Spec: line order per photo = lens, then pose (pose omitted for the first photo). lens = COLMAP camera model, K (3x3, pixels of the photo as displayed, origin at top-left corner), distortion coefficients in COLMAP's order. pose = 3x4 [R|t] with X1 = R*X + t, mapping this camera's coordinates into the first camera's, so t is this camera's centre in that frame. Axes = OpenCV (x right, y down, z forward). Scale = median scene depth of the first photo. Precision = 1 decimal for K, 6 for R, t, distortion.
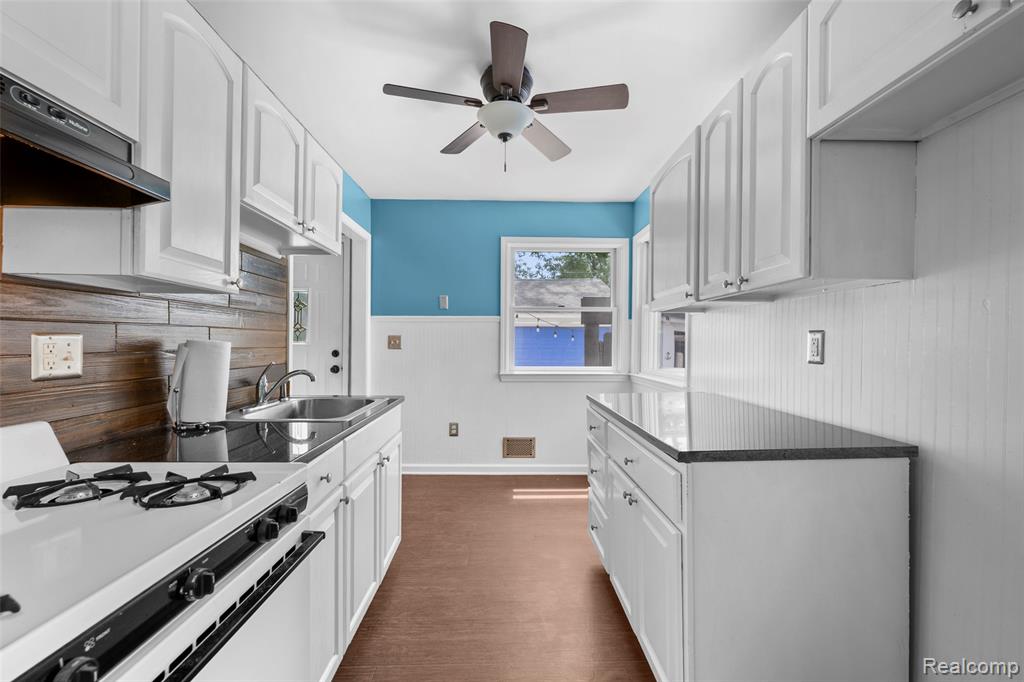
lens RADIAL K [[418.5, 0, 500.9], [0, 418.5, 338.3], [0, 0, 1]] dist [0.000893, 0.000851]
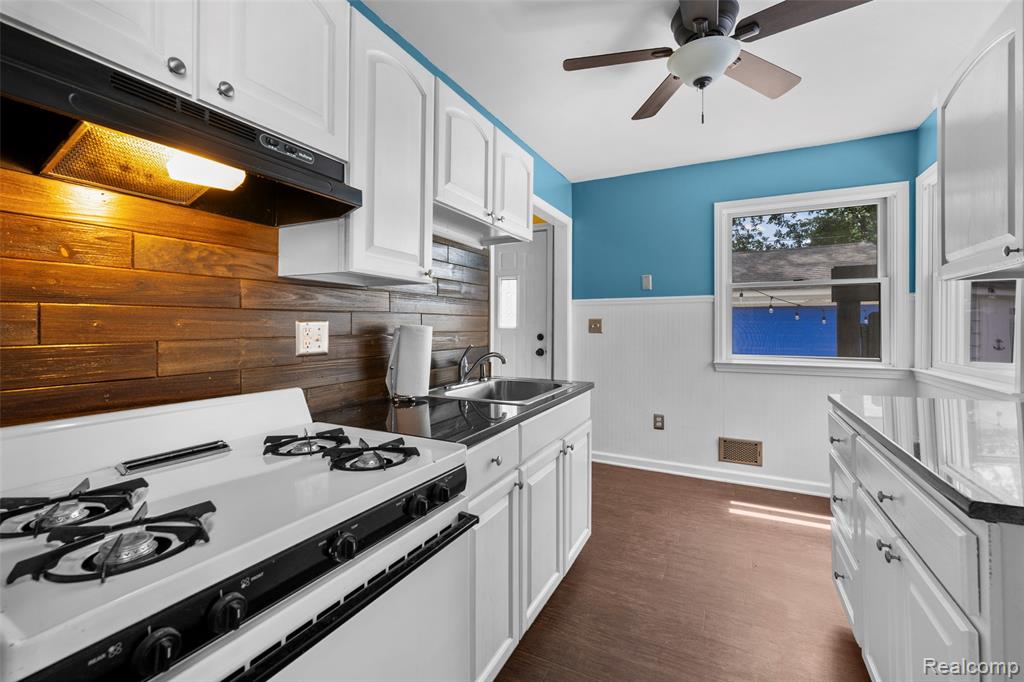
lens RADIAL K [[418.5, 0, 532.0], [0, 418.5, 319.6], [0, 0, 1]] dist [0.000893, 0.000851]
pose [[0.889072, -0.010114, -0.457656, 0.089887], [0.007810, 0.999946, -0.006926, 0.000028], [0.457702, 0.002583, 0.889102, 0.098136]]
